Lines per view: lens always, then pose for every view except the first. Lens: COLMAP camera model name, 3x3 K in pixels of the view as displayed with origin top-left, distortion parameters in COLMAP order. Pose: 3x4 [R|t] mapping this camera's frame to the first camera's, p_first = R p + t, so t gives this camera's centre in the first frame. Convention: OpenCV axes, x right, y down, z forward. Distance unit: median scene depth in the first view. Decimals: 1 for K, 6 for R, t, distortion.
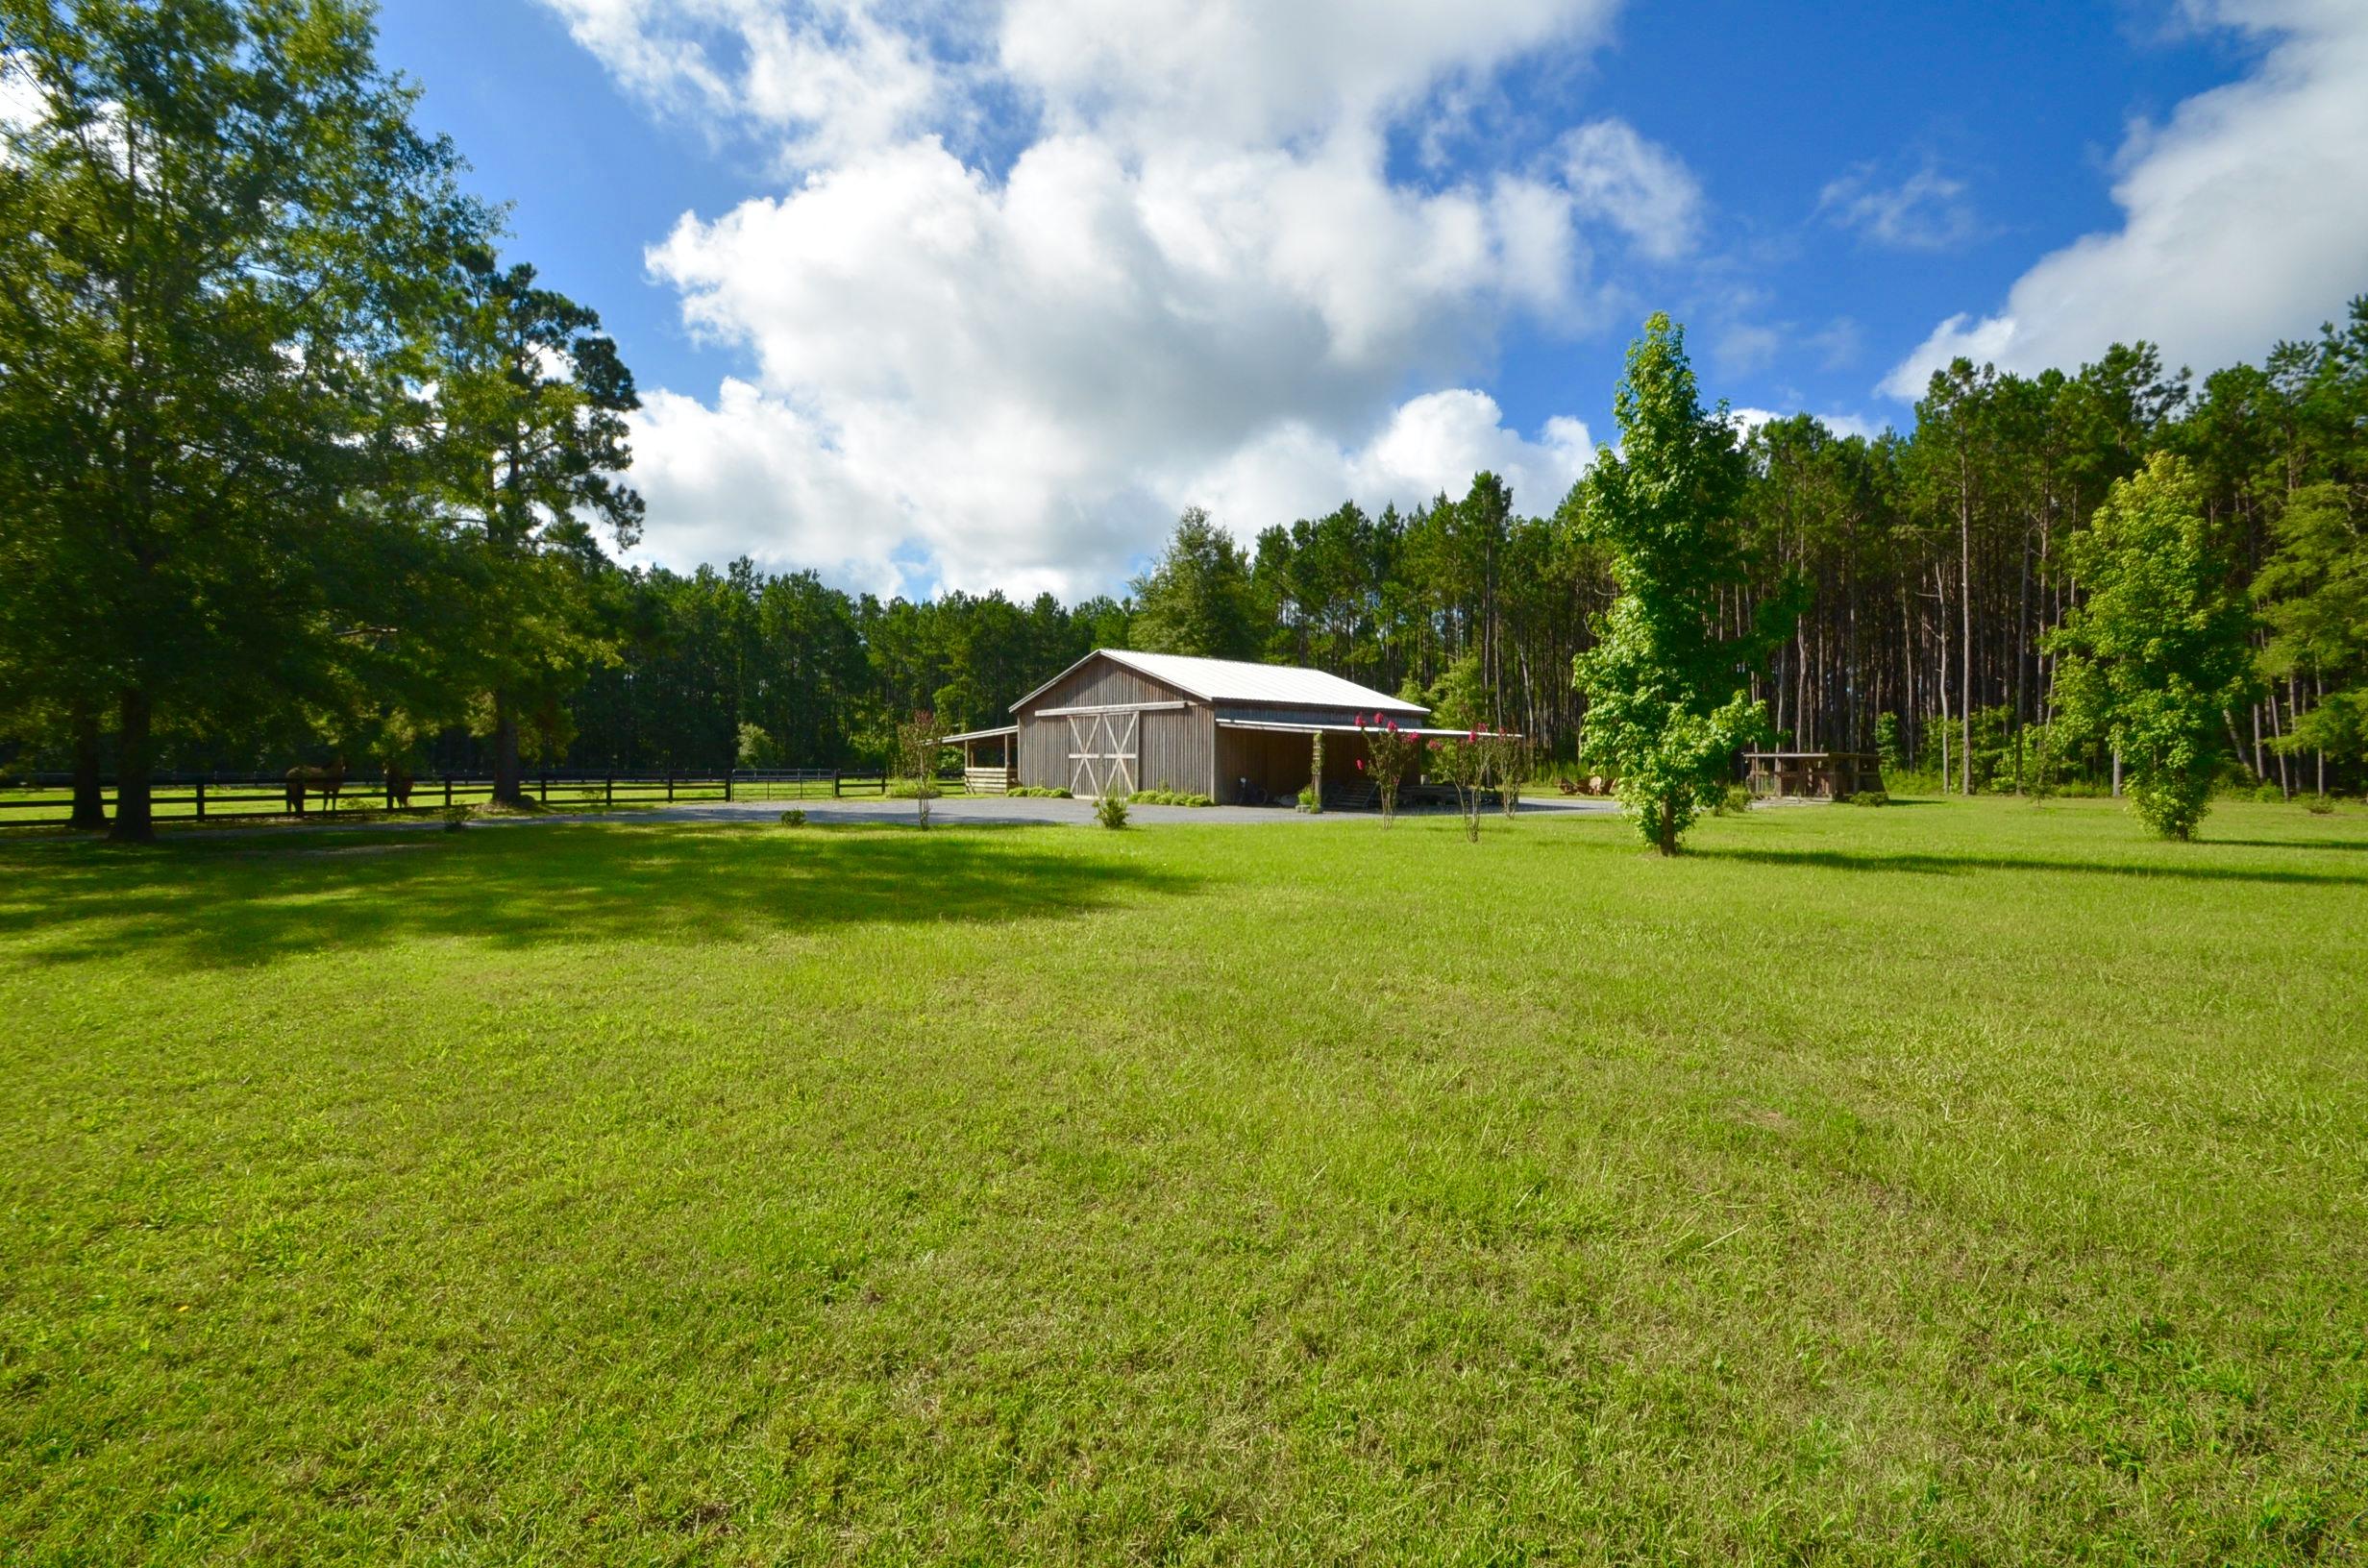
lens RADIAL K [[1033.3, 0, 1189.9], [0, 1033.3, 779.4], [0, 0, 1]] dist [-0.016103, -0.000992]
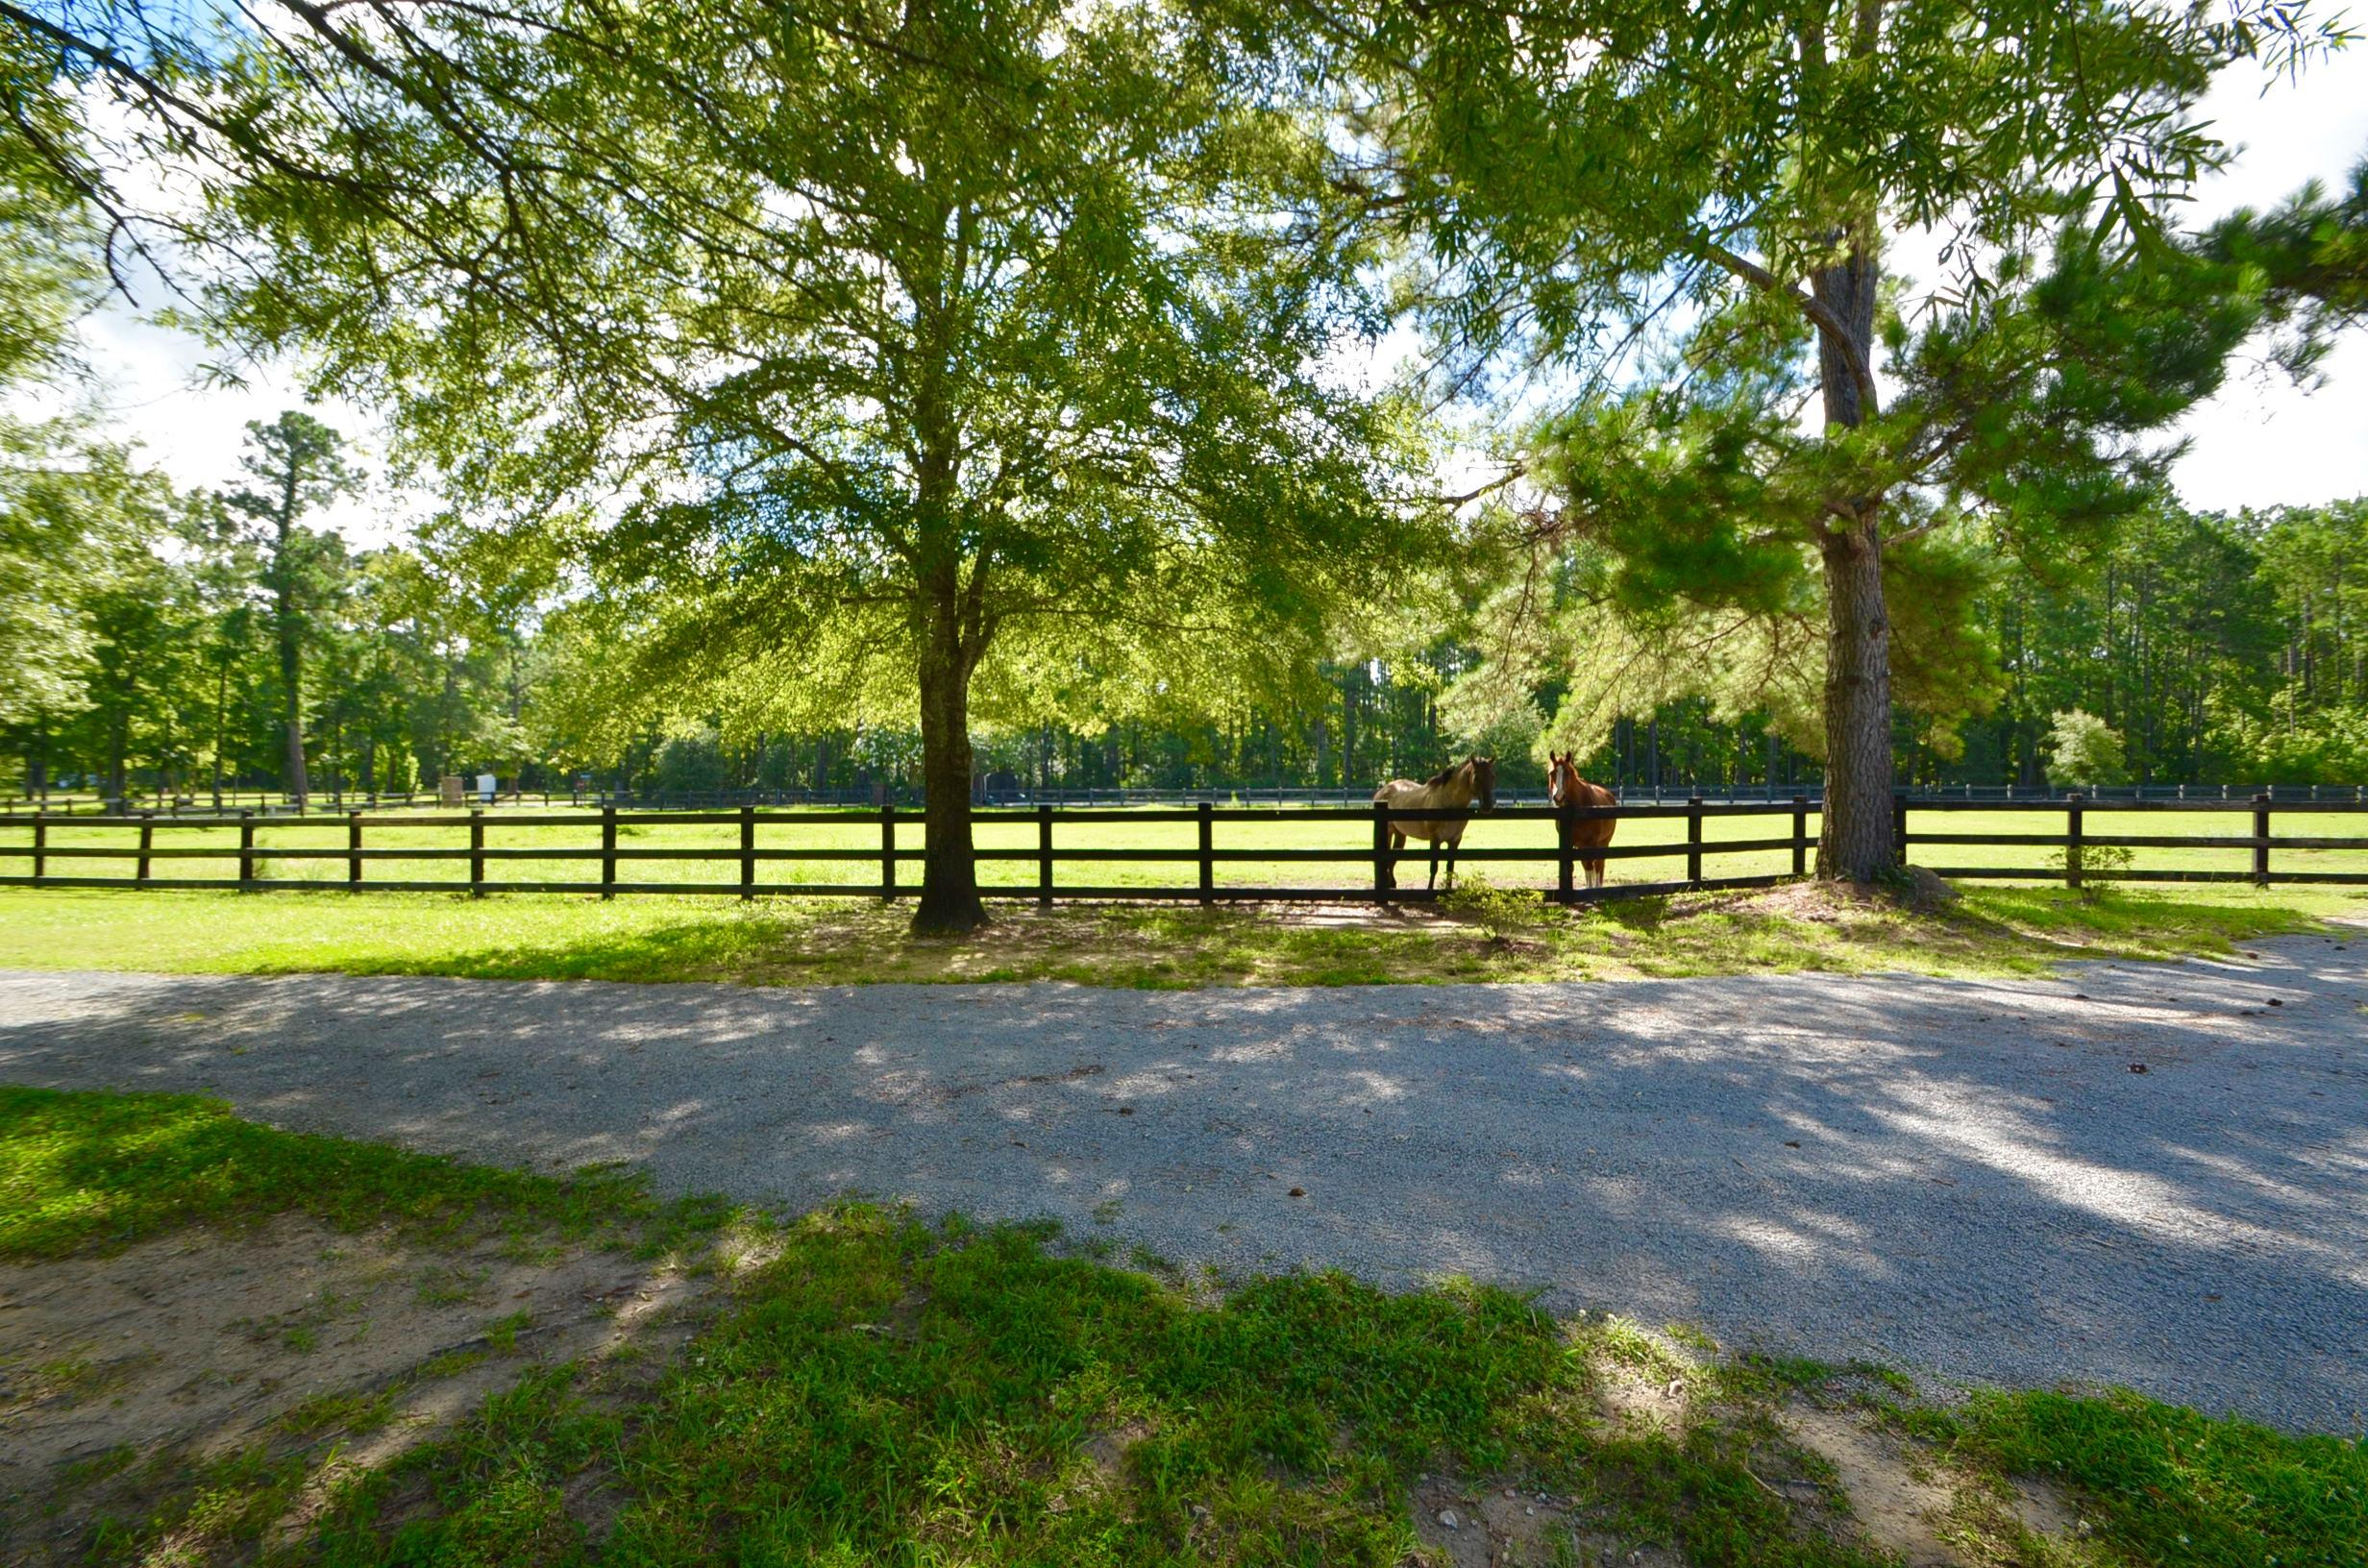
lens RADIAL K [[1033.3, 0, 1189.9], [0, 1033.3, 779.4], [0, 0, 1]] dist [-0.016103, -0.000992]
pose [[0.523291, -0.005813, -0.852134, -0.348525], [-0.008556, 0.999890, -0.012074, -0.004187], [0.852111, 0.013609, 0.523184, 0.445908]]
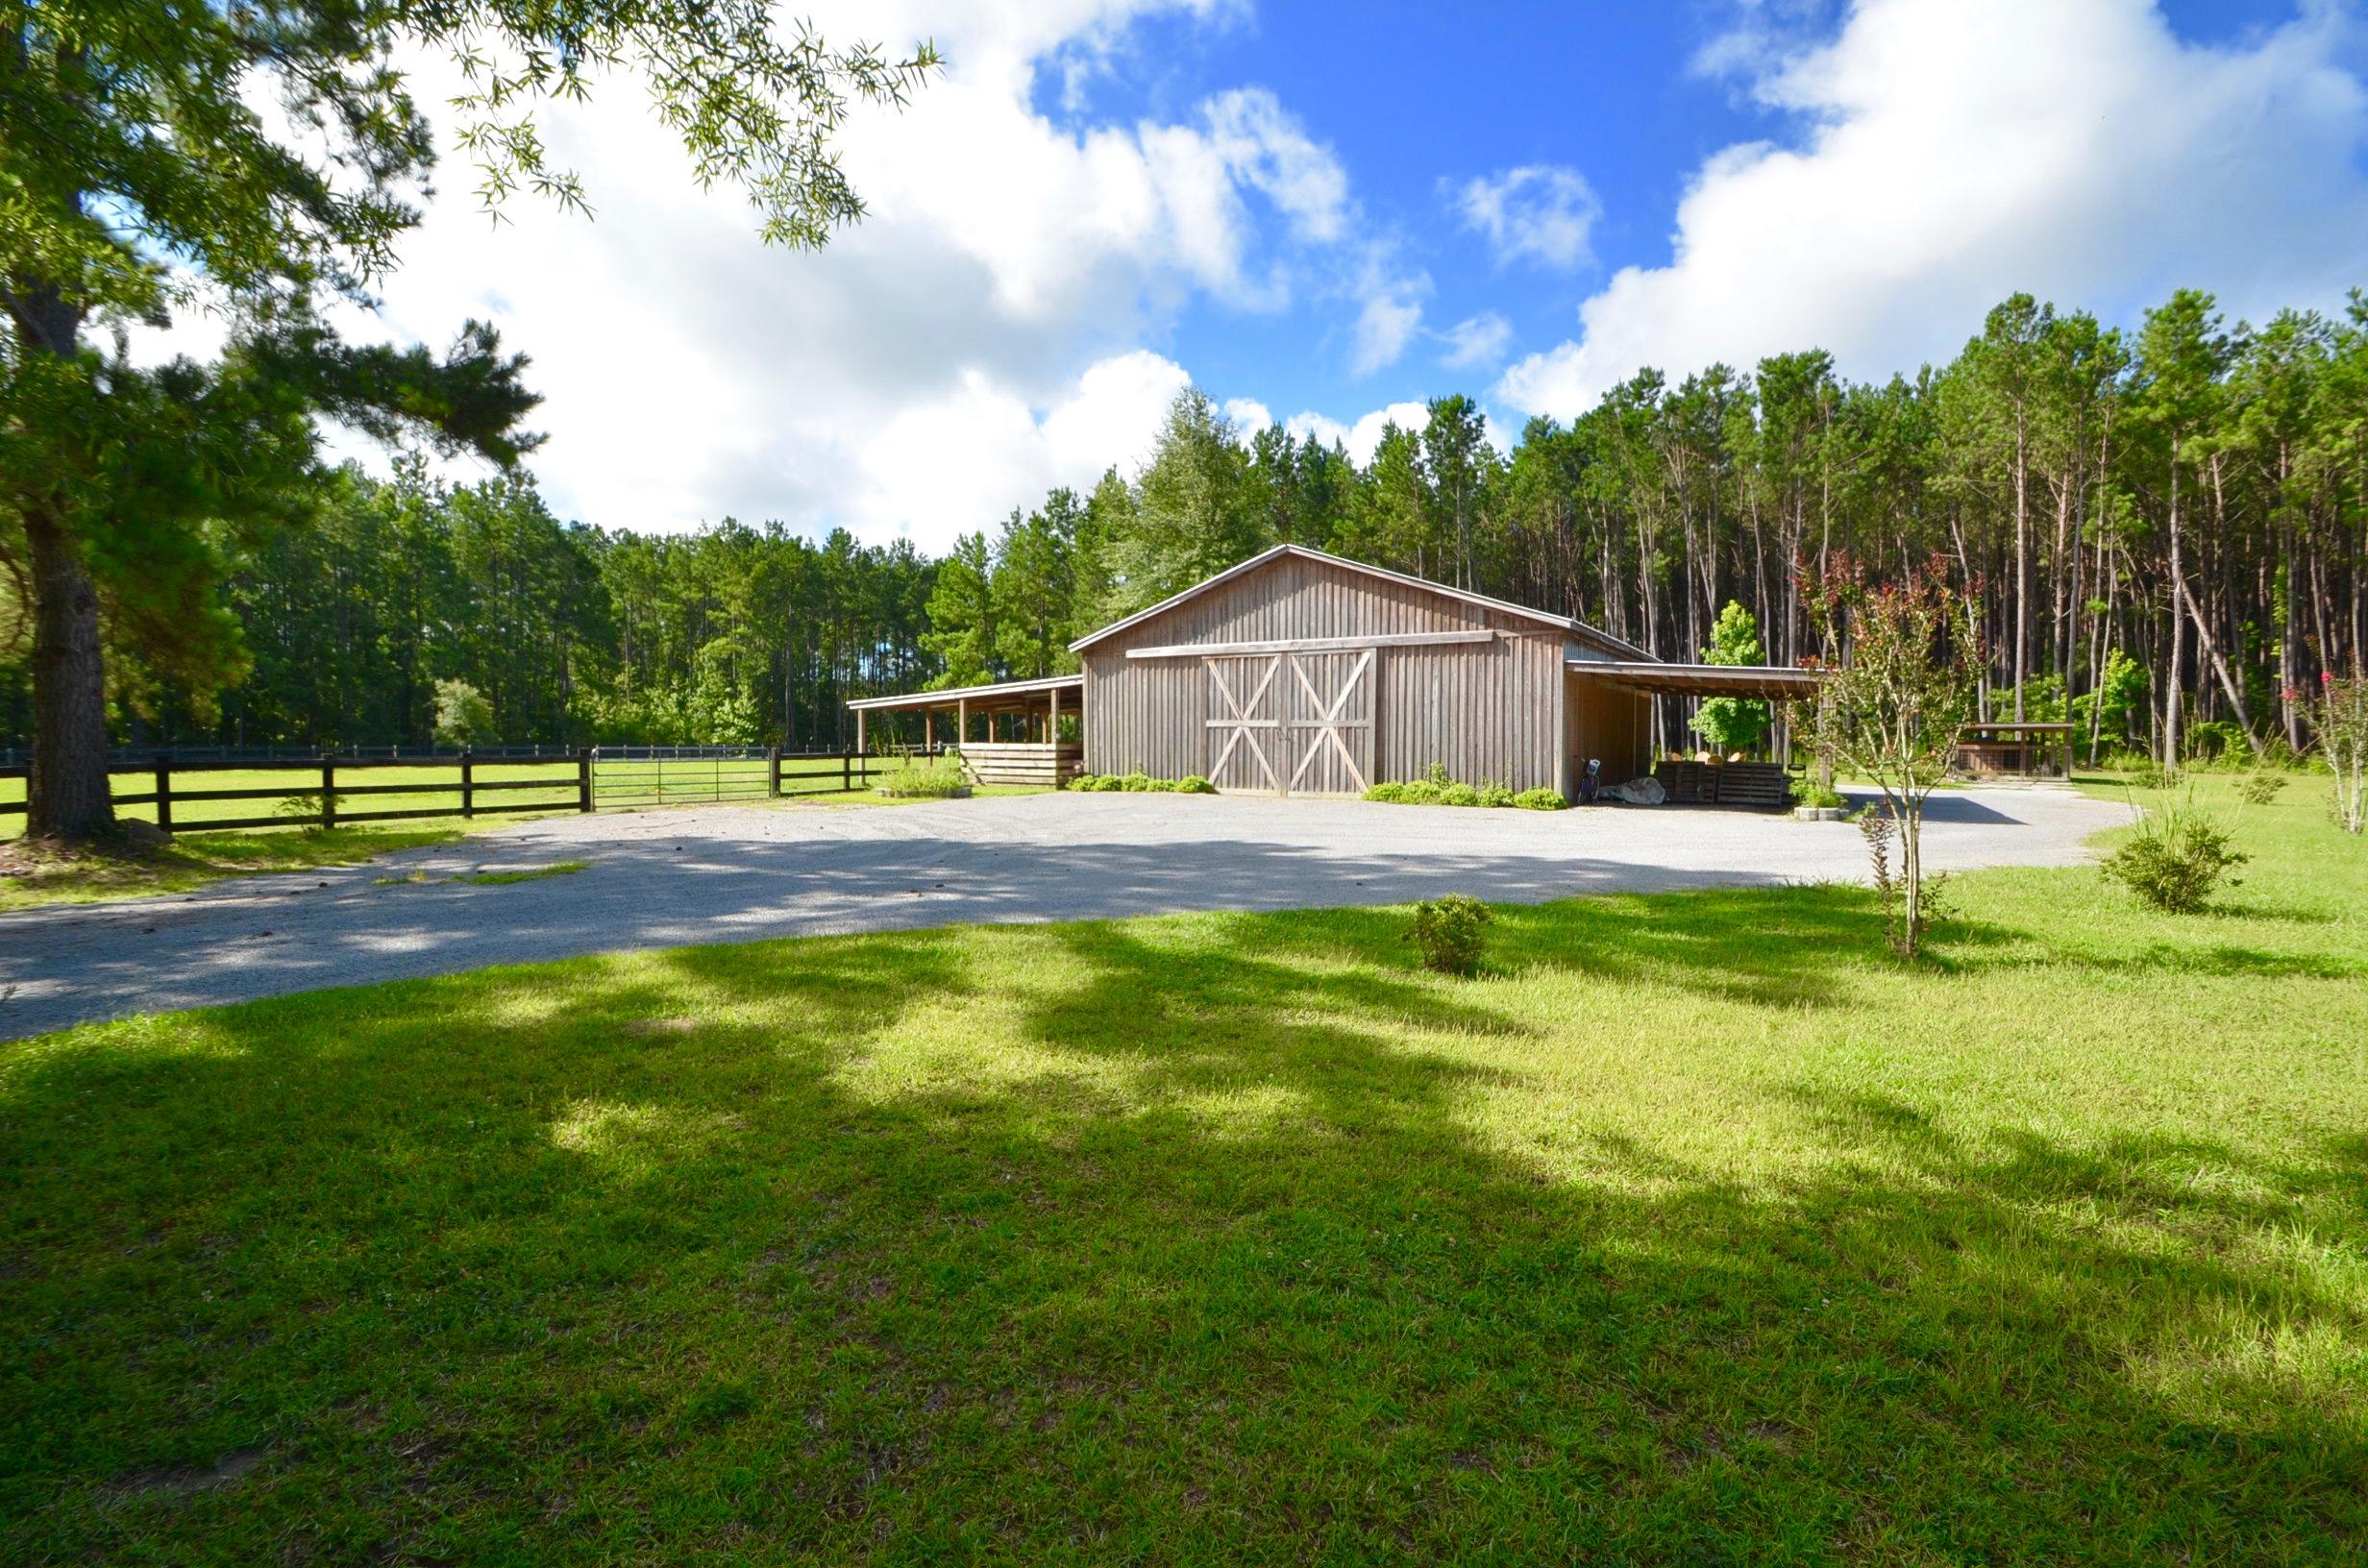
lens RADIAL K [[1032.9, 0, 1177.4], [0, 1032.9, 782.1], [0, 0, 1]] dist [-0.000076, -0.008690]
pose [[0.964351, -0.011393, 0.264380, -0.266448], [0.004506, 0.999635, 0.026638, -0.004022], [-0.264587, -0.024497, 0.964051, 0.379698]]
